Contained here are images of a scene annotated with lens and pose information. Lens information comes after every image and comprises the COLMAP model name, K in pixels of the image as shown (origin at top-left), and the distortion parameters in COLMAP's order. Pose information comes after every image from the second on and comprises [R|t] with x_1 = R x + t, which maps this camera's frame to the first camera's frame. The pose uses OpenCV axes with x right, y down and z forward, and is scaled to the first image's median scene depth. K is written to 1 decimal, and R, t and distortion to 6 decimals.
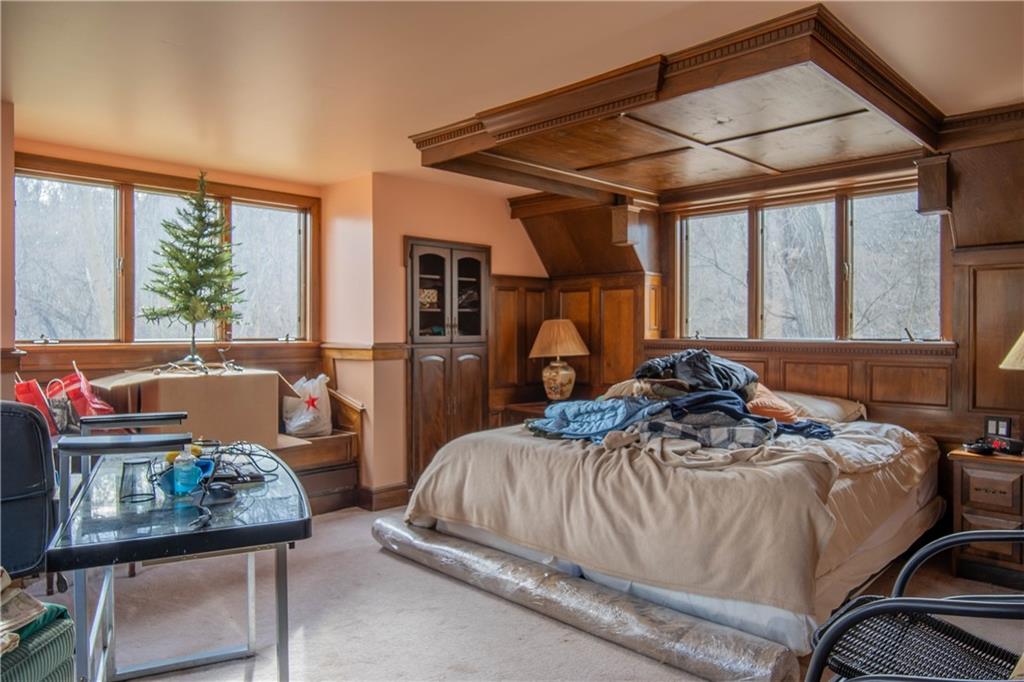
lens RADIAL K [[707.3, 0, 514.4], [0, 707.3, 338.1], [0, 0, 1]] dist [-0.009207, -0.000334]
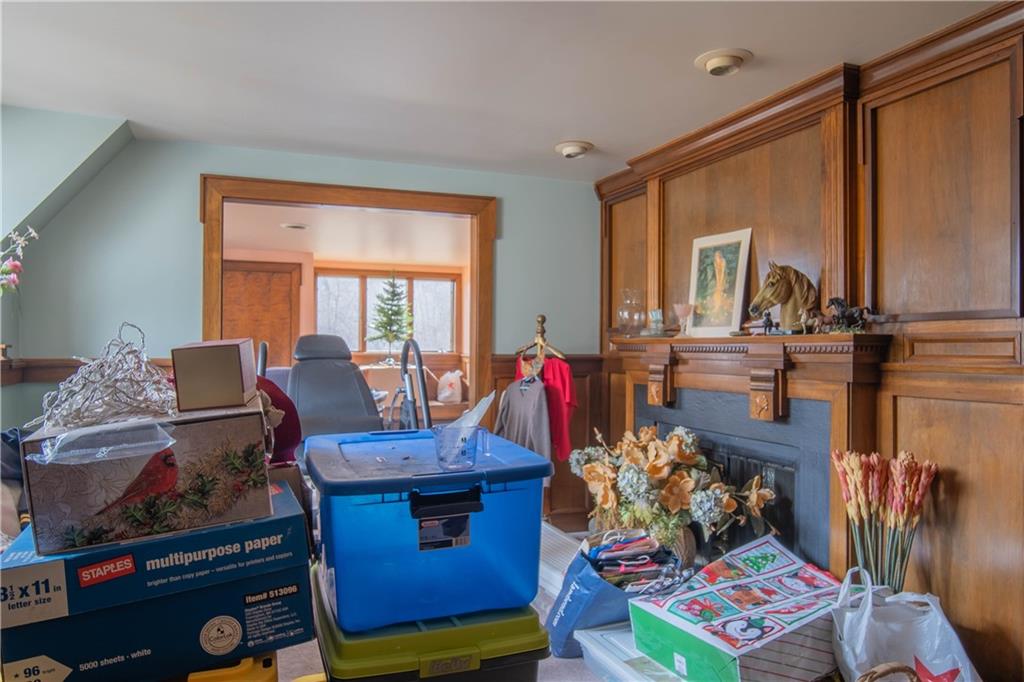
lens RADIAL K [[707.3, 0, 510.9], [0, 707.3, 341.7], [0, 0, 1]] dist [-0.009207, -0.000334]
pose [[0.909858, 0.001844, -0.414915, 0.709541], [-0.007674, 0.999894, -0.012384, -0.002028], [0.414848, 0.014452, 0.909776, -0.711540]]
